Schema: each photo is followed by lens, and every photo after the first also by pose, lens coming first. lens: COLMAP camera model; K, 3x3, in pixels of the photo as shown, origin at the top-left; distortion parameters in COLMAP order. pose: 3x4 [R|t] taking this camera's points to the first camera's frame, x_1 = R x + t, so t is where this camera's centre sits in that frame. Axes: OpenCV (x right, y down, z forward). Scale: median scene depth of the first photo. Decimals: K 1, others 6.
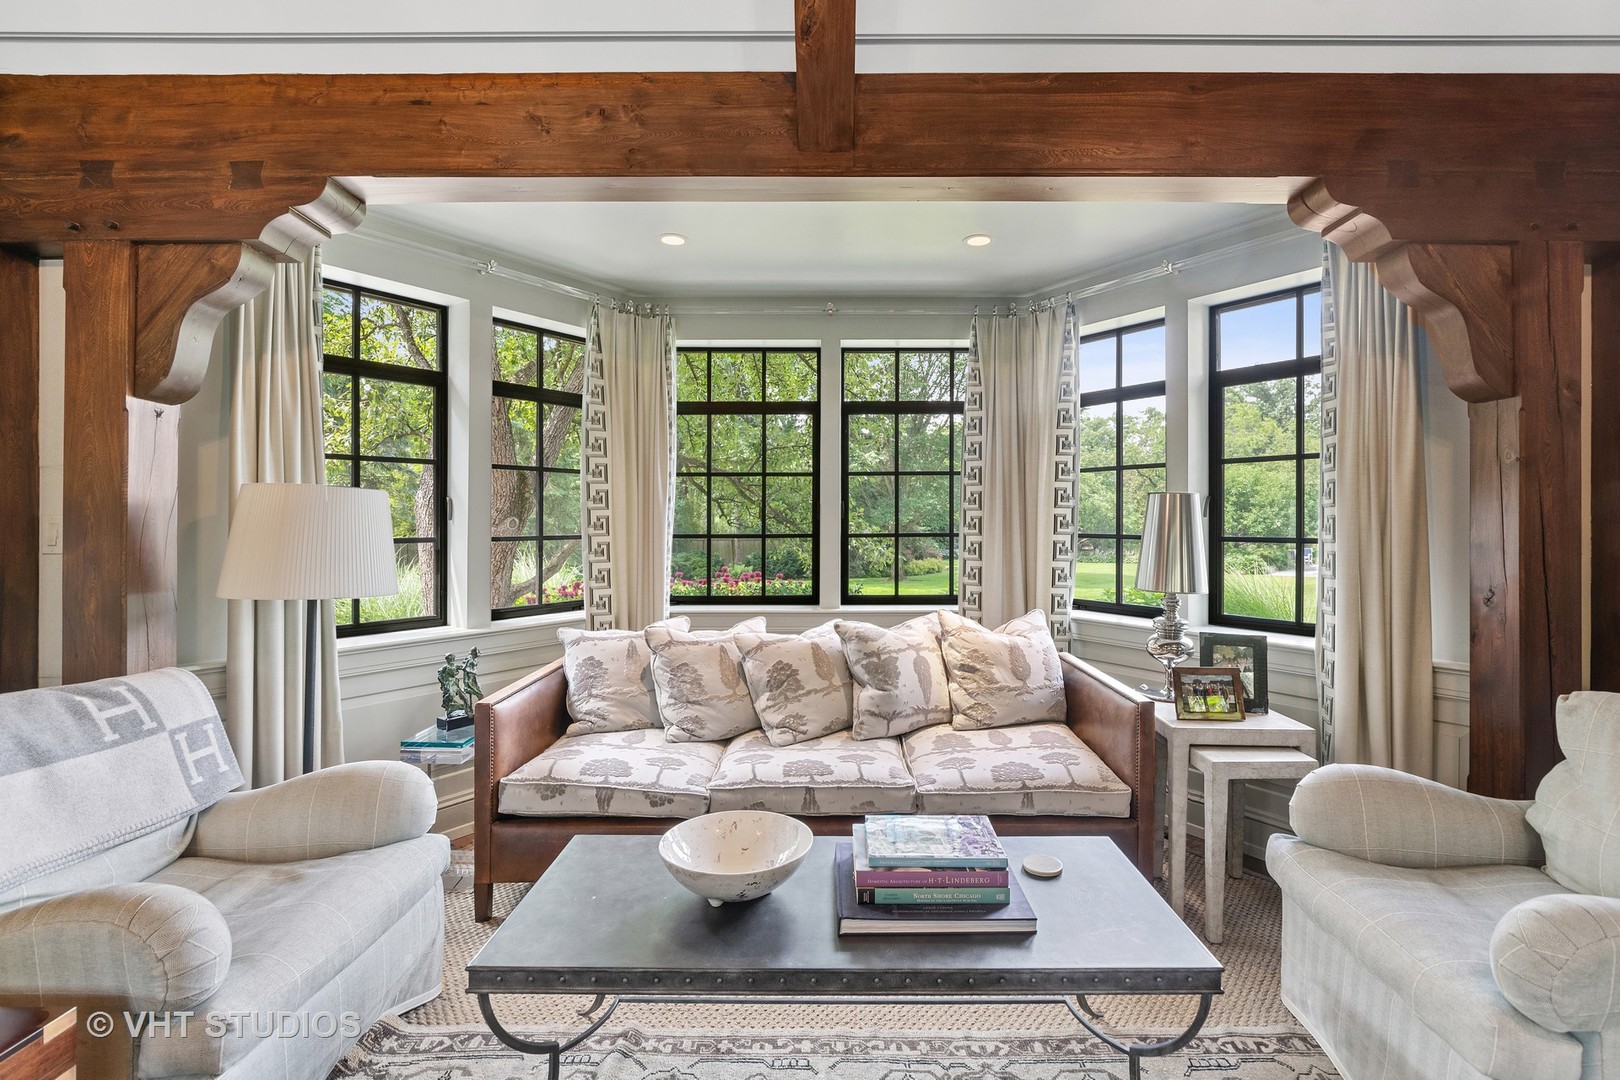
lens RADIAL K [[742.4, 0, 814.5], [0, 742.4, 525.4], [0, 0, 1]] dist [-0.003834, -0.000303]
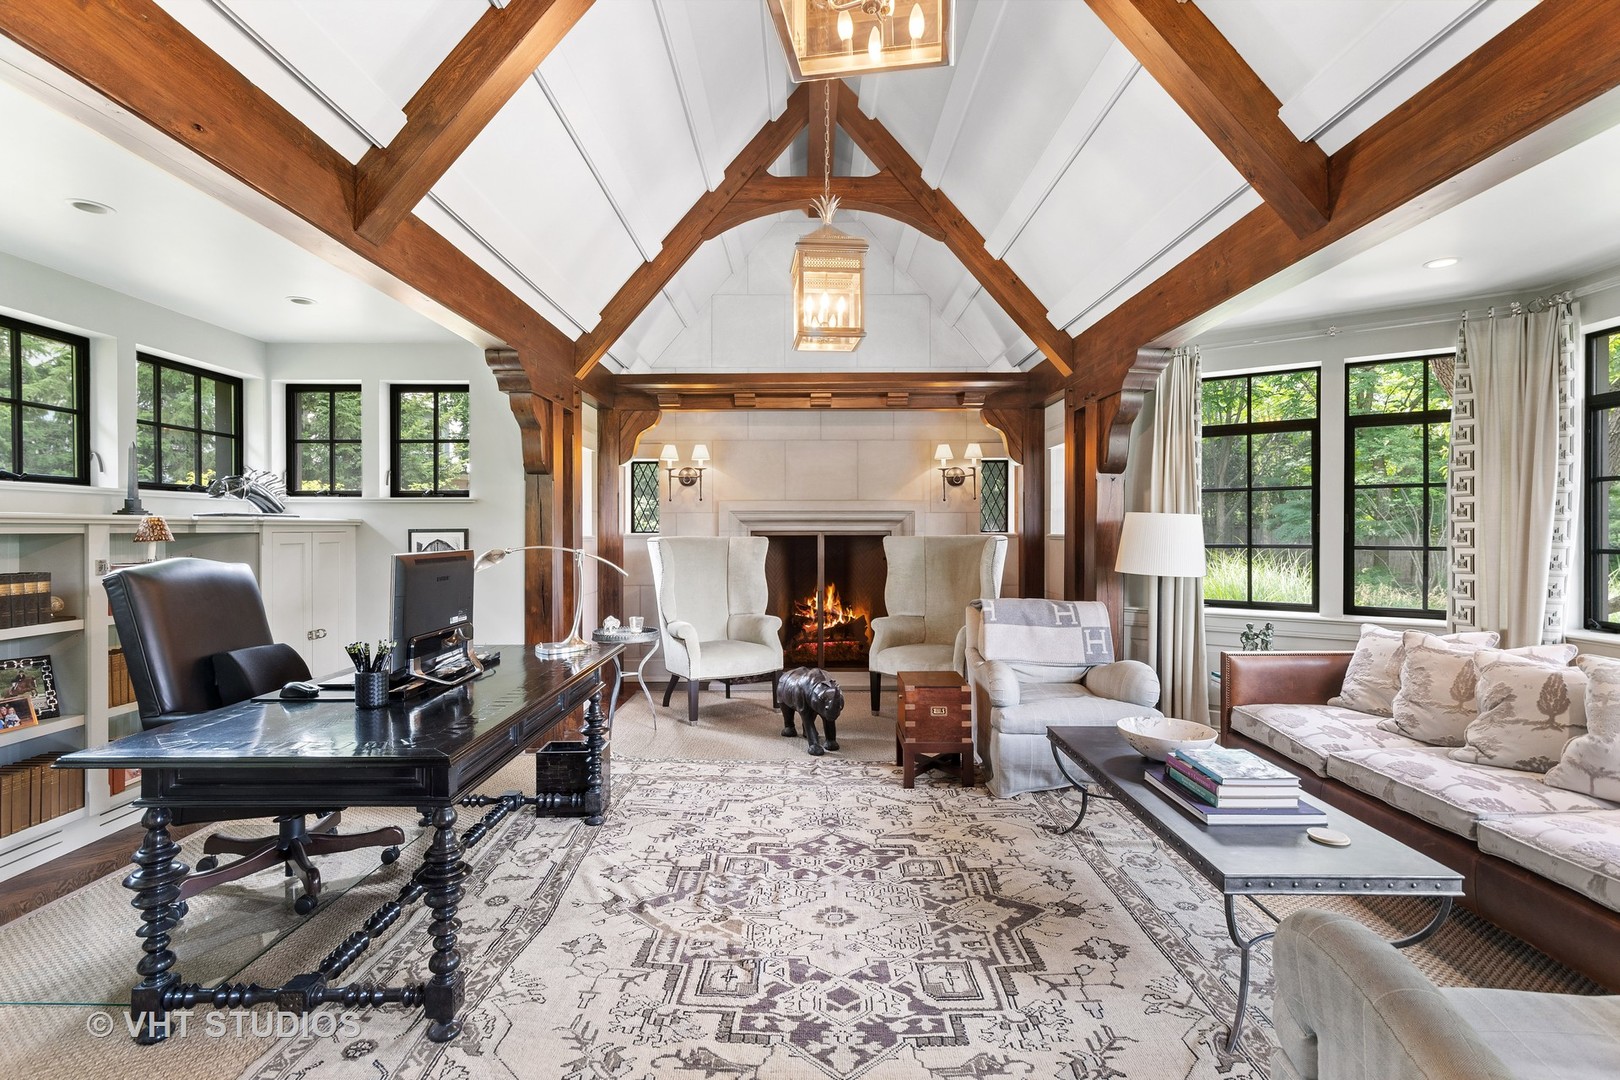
lens RADIAL K [[744.1, 0, 809.5], [0, 744.1, 536.6], [0, 0, 1]] dist [-0.000414, 0.000098]
pose [[-0.001374, 0.008908, -0.999959, 0.970595], [-0.006966, 0.999936, 0.008917, -0.005560], [0.999975, 0.006978, -0.001311, 0.133480]]
